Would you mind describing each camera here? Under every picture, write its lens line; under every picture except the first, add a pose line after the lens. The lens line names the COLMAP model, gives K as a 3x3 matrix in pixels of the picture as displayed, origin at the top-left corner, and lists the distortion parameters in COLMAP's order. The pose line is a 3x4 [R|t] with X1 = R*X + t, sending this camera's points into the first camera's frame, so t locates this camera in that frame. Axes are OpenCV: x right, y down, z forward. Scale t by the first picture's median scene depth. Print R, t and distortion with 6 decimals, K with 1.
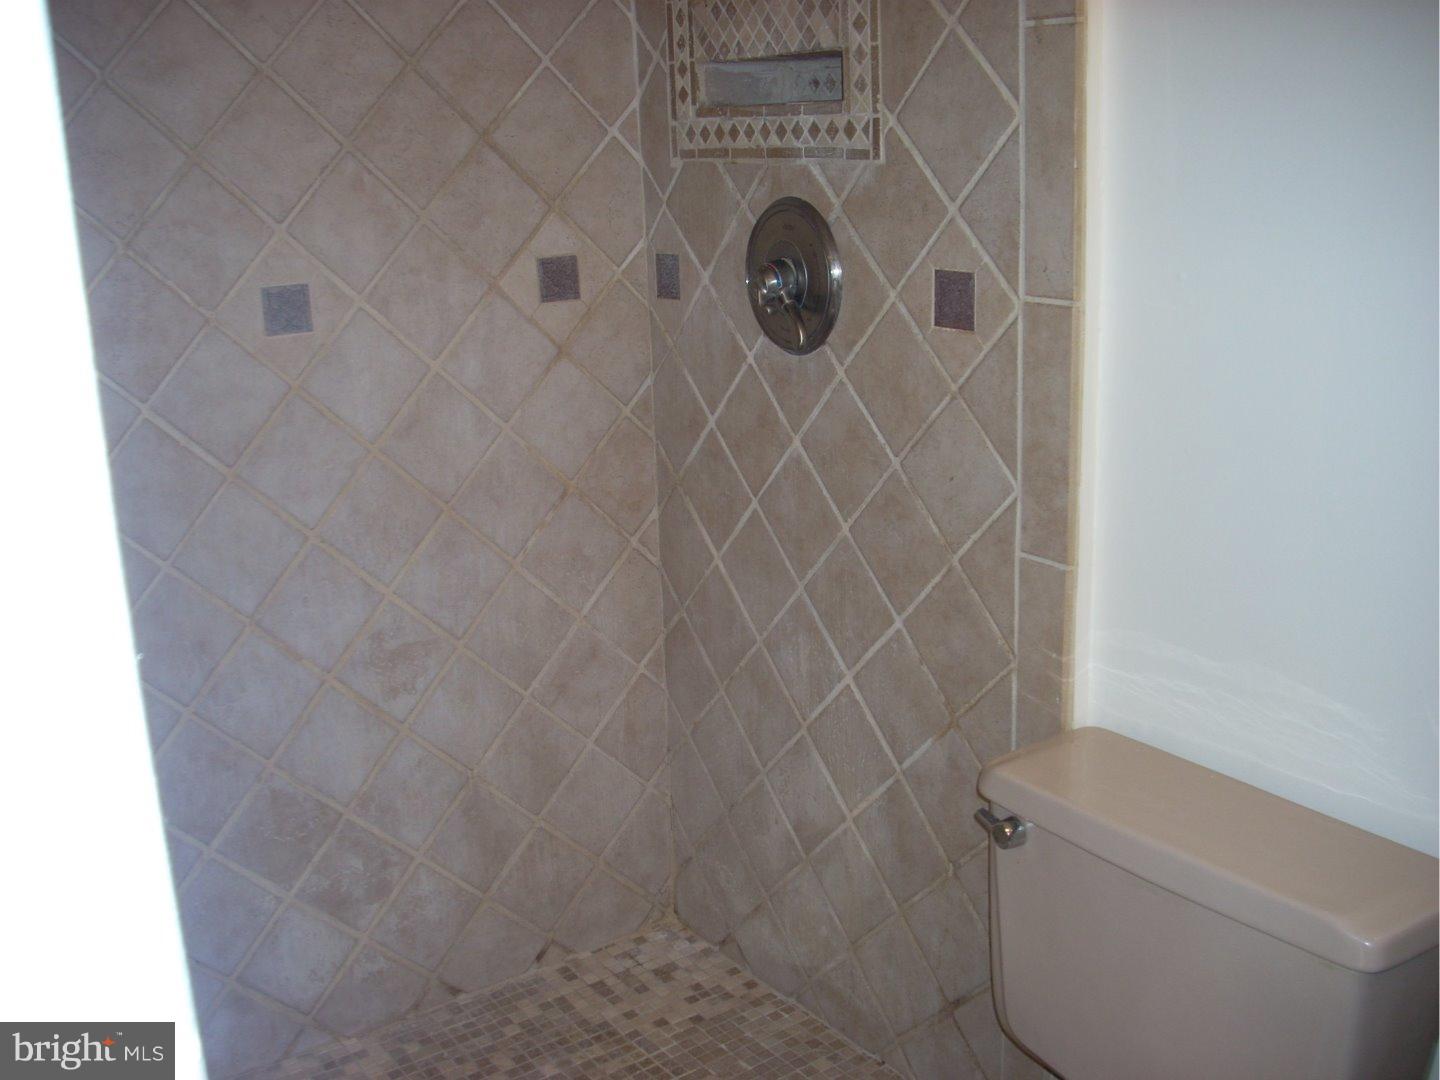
lens RADIAL K [[1496.2, 0, 716.3], [0, 1496.2, 544.2], [0, 0, 1]] dist [-0.172418, 0.120219]
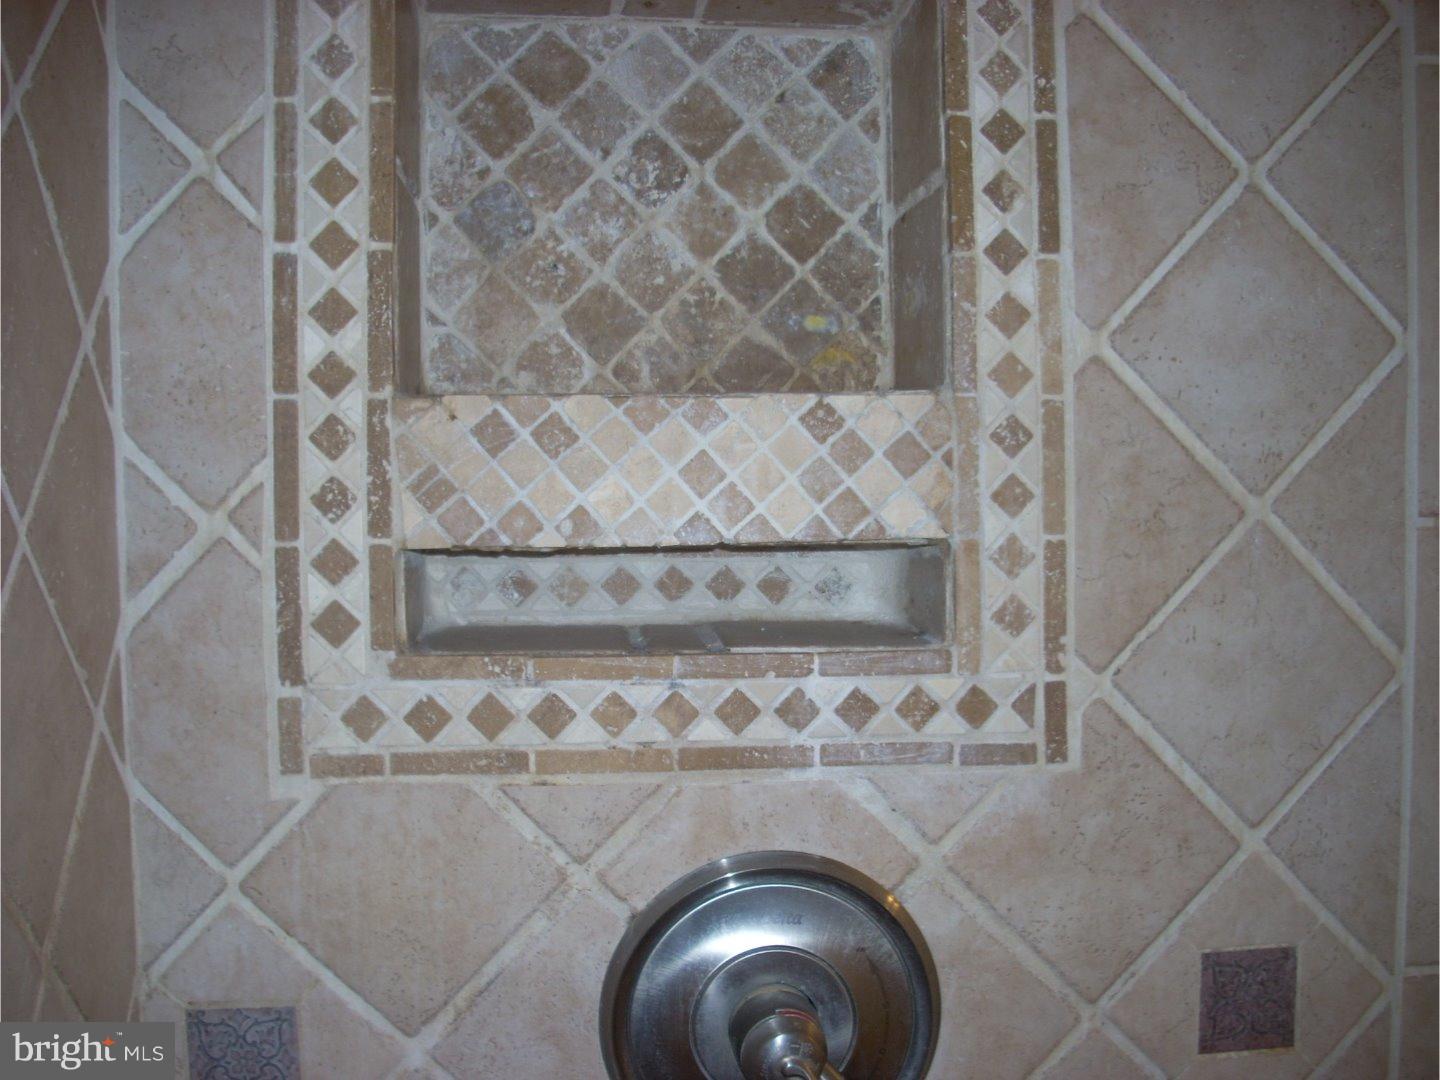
lens RADIAL K [[1496.2, 0, 716.3], [0, 1496.2, 544.2], [0, 0, 1]] dist [-0.172418, 0.120219]
pose [[0.475453, -0.003727, 0.879733, -0.365298], [0.229690, 0.965832, -0.120045, -0.279245], [-0.849227, 0.259141, 0.460064, 0.791993]]
